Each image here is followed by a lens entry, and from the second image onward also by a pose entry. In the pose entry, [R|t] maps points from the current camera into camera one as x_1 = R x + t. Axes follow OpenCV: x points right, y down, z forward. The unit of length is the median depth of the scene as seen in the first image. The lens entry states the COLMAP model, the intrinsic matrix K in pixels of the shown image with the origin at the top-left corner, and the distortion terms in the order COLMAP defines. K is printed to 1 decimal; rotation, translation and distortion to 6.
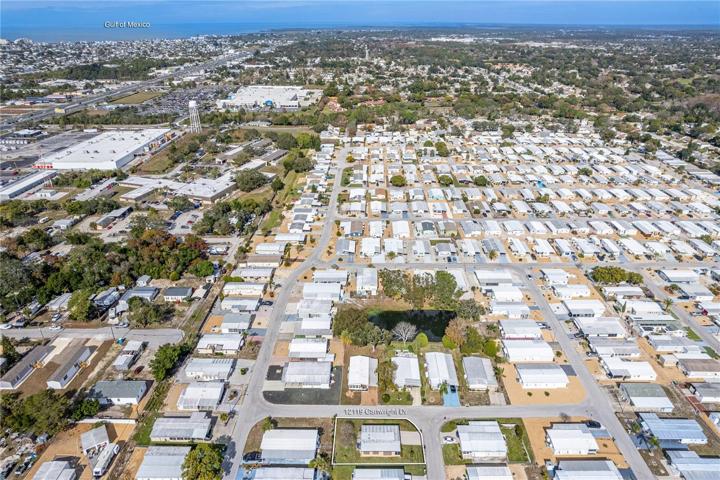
lens RADIAL K [[460.8, 0, 365.0], [0, 460.8, 239.4], [0, 0, 1]] dist [-0.062632, 0.046866]
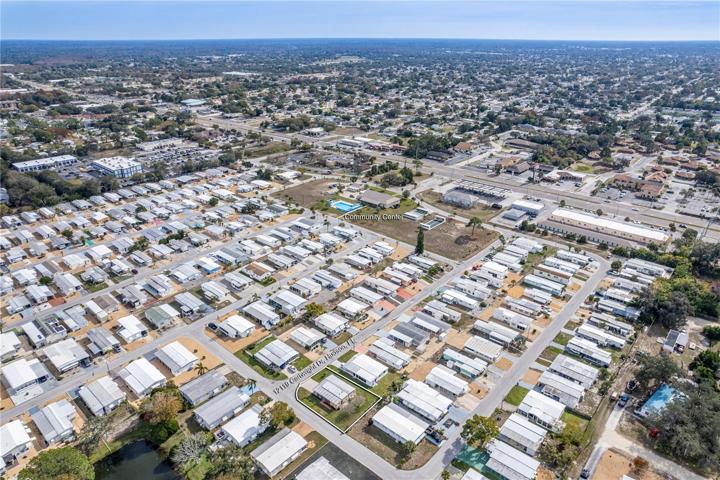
lens RADIAL K [[460.8, 0, 365.0], [0, 460.8, 239.4], [0, 0, 1]] dist [-0.062632, 0.046866]
pose [[-0.765759, -0.259310, 0.588534, -0.386090], [0.285659, 0.682747, 0.672500, -0.363706], [-0.576206, 0.683092, -0.448745, 0.779794]]
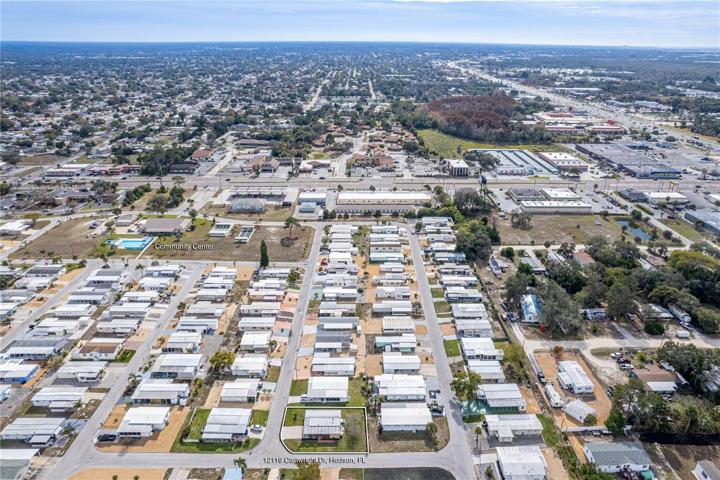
lens RADIAL K [[460.8, 0, 365.0], [0, 460.8, 239.4], [0, 0, 1]] dist [-0.062632, 0.046866]
pose [[-0.999738, 0.008553, -0.021252, -0.028925], [-0.010757, 0.643787, 0.765129, -0.408719], [0.020226, 0.765157, -0.643526, 0.871627]]
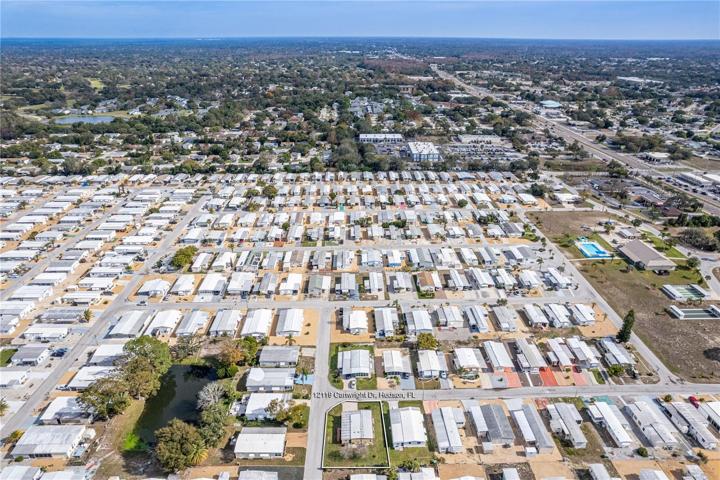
lens RADIAL K [[460.8, 0, 365.0], [0, 460.8, 239.4], [0, 0, 1]] dist [-0.062632, 0.046866]
pose [[-0.044025, -0.406726, 0.912489, -0.475489], [0.437932, 0.813085, 0.383547, -0.189099], [-0.897930, 0.416493, 0.142322, 0.425147]]
